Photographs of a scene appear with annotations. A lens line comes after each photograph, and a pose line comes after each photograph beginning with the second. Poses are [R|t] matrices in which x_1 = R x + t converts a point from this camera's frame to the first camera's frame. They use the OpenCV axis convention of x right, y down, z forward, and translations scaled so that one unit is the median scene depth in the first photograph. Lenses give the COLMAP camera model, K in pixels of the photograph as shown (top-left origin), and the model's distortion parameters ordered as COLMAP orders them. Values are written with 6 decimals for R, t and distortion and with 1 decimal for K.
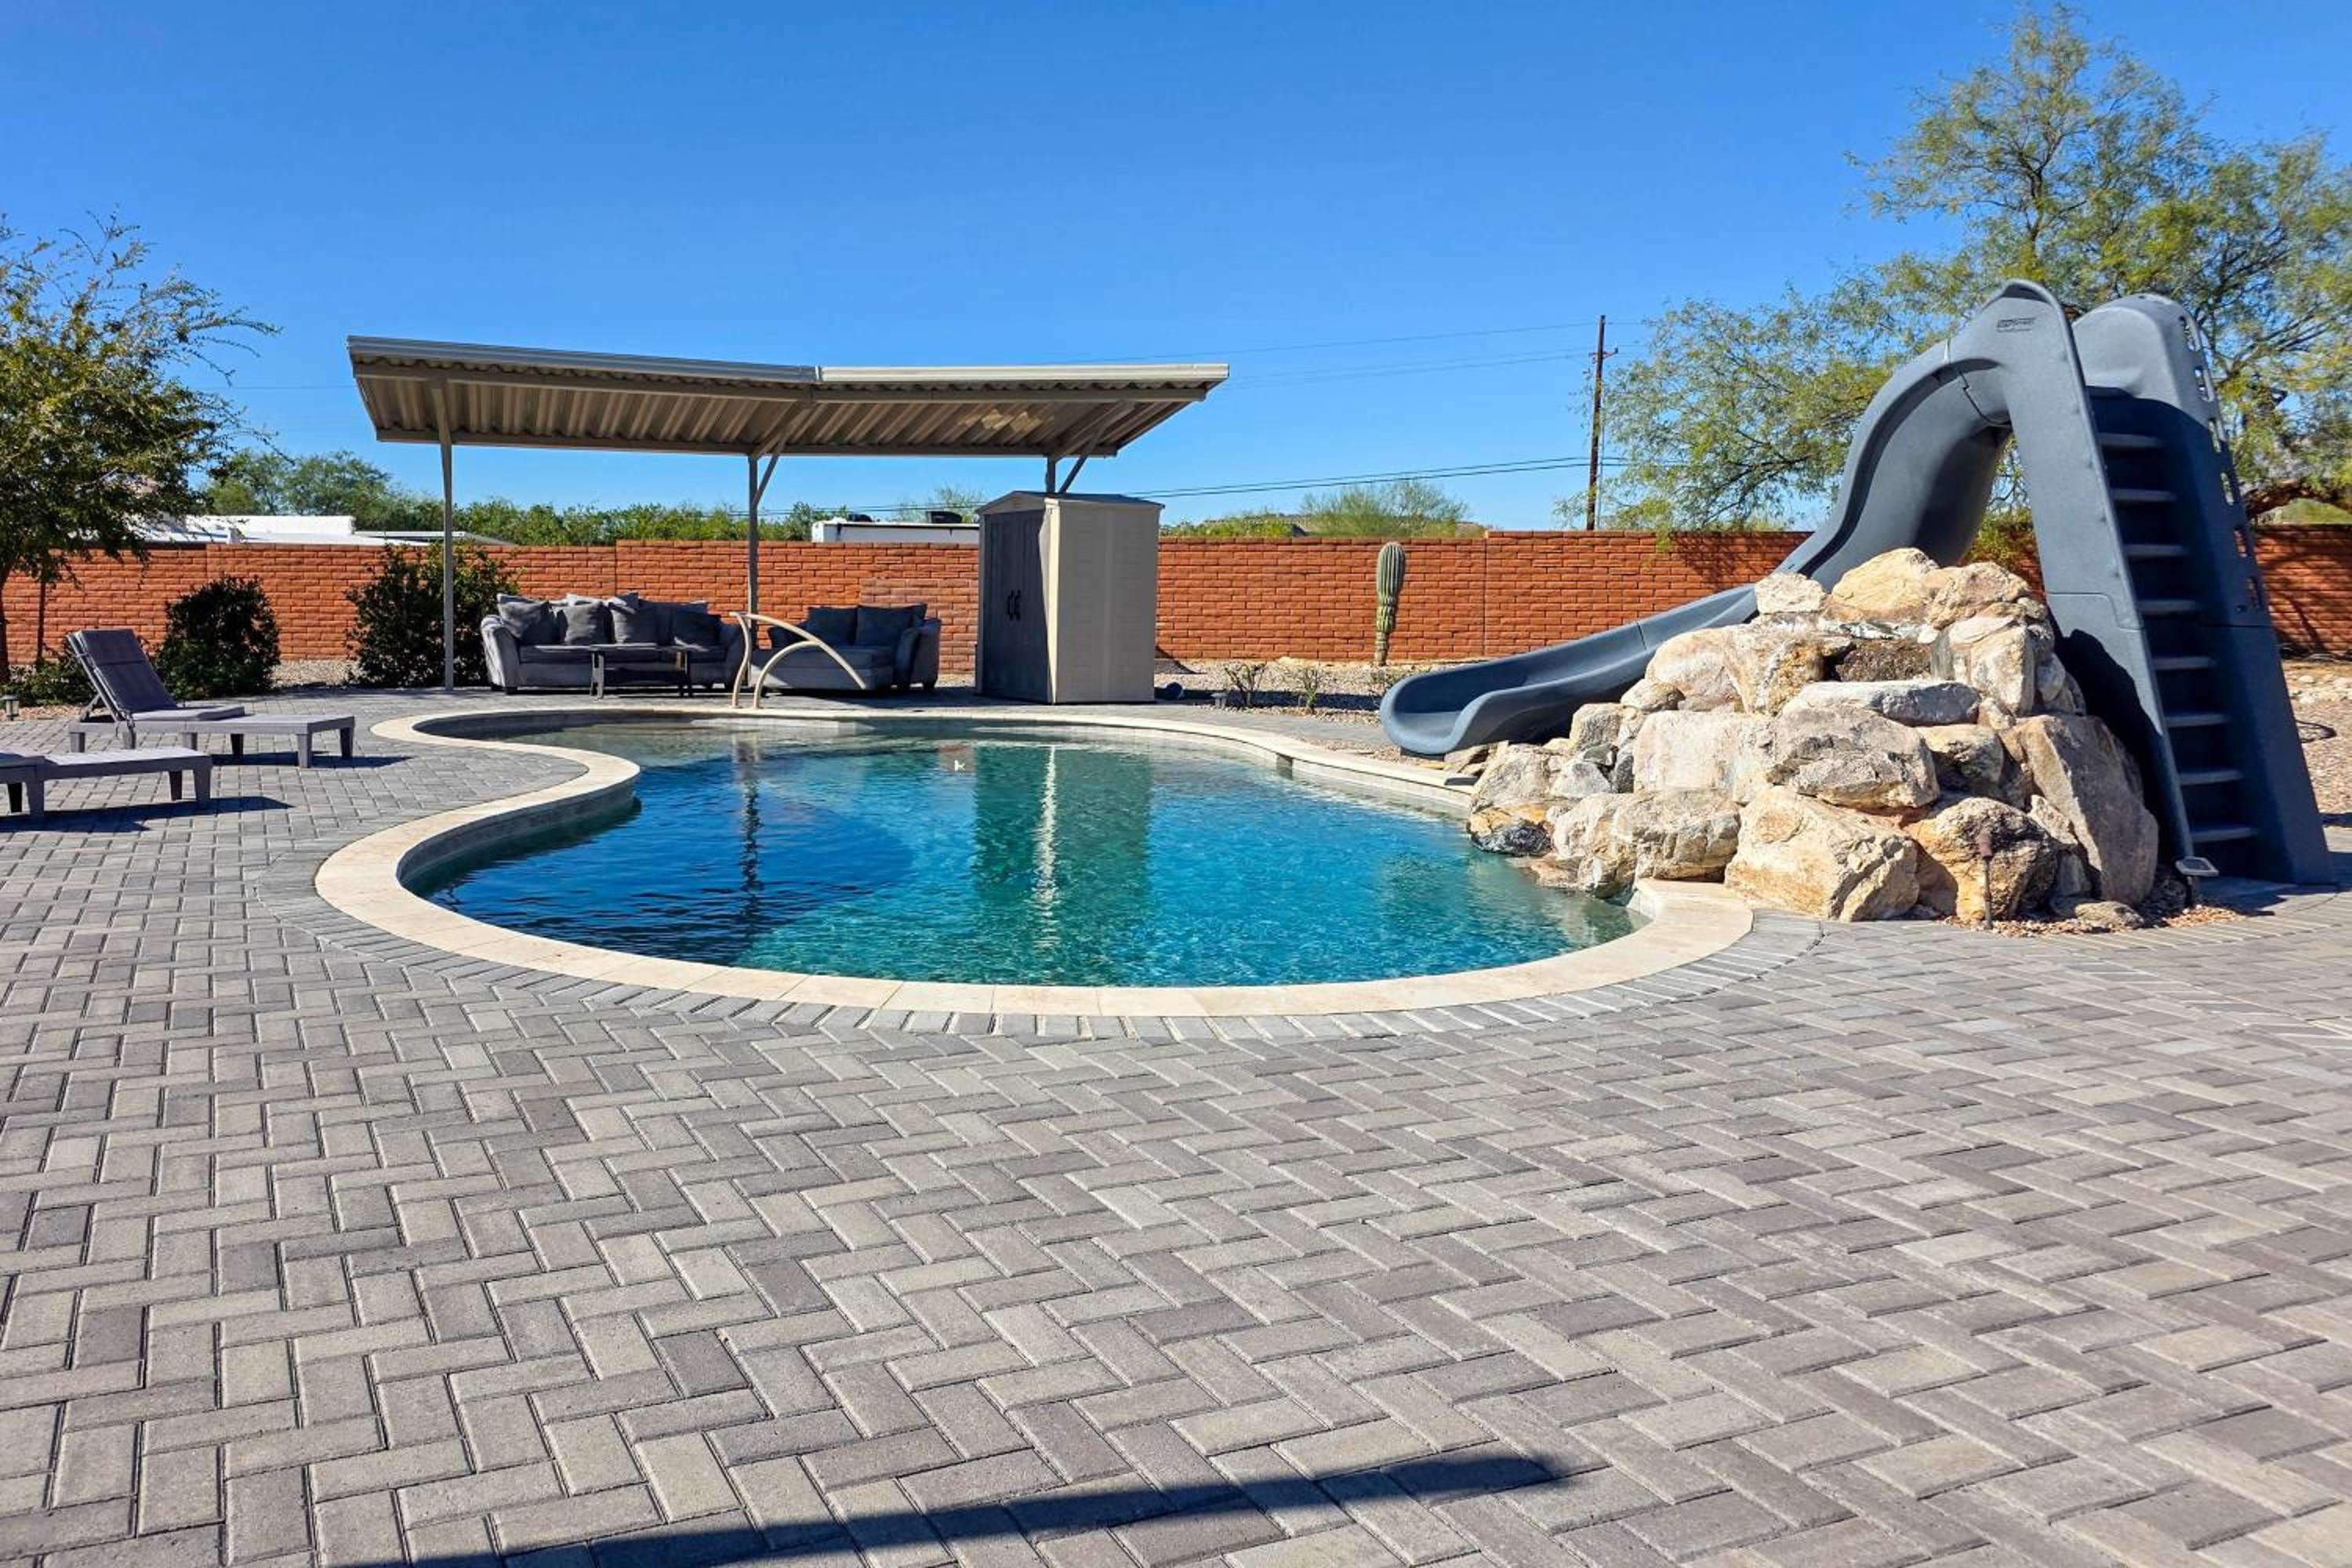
lens RADIAL K [[1681.5, 0, 1179.0], [0, 1681.5, 592.4], [0, 0, 1]] dist [0.019388, -0.003048]
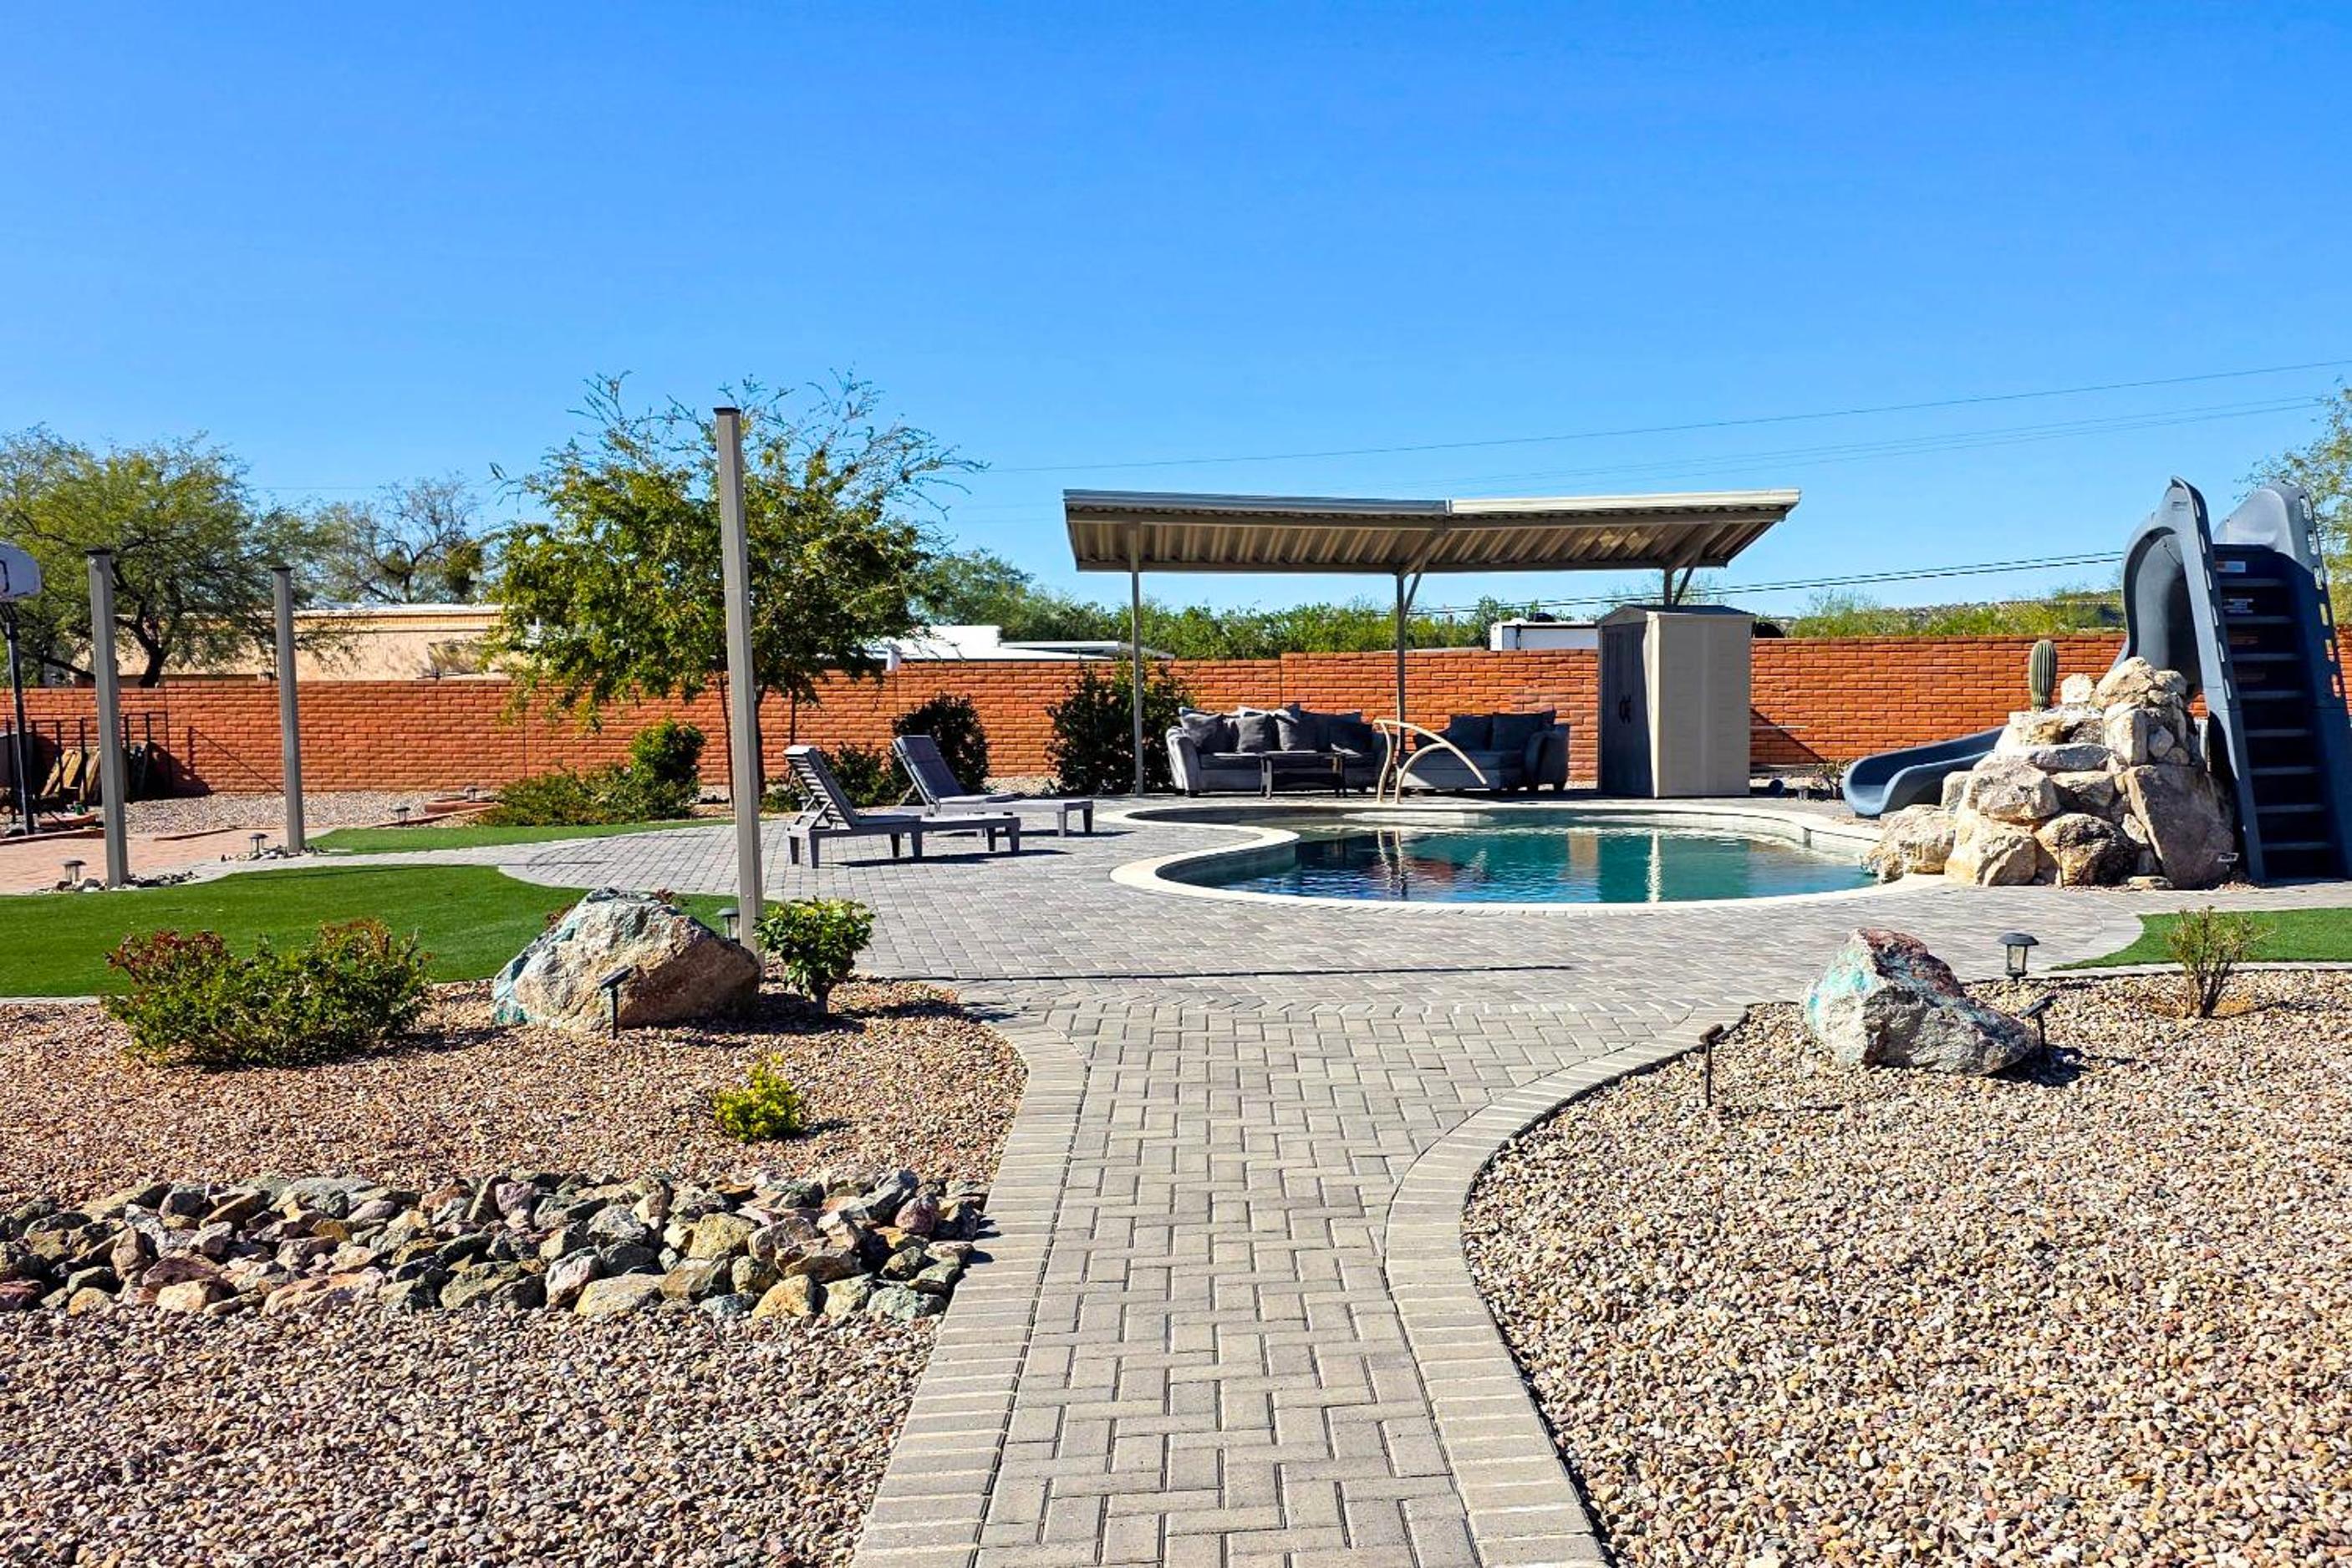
lens RADIAL K [[2277.1, 0, 1176.0], [0, 2277.1, 784.0], [0, 0, 1]] dist [0.011083, -0.009635]
pose [[0.933041, -0.001888, -0.359764, 0.146020], [0.014622, 0.999359, 0.032679, 0.002666], [0.359472, -0.035751, 0.932471, -0.440734]]
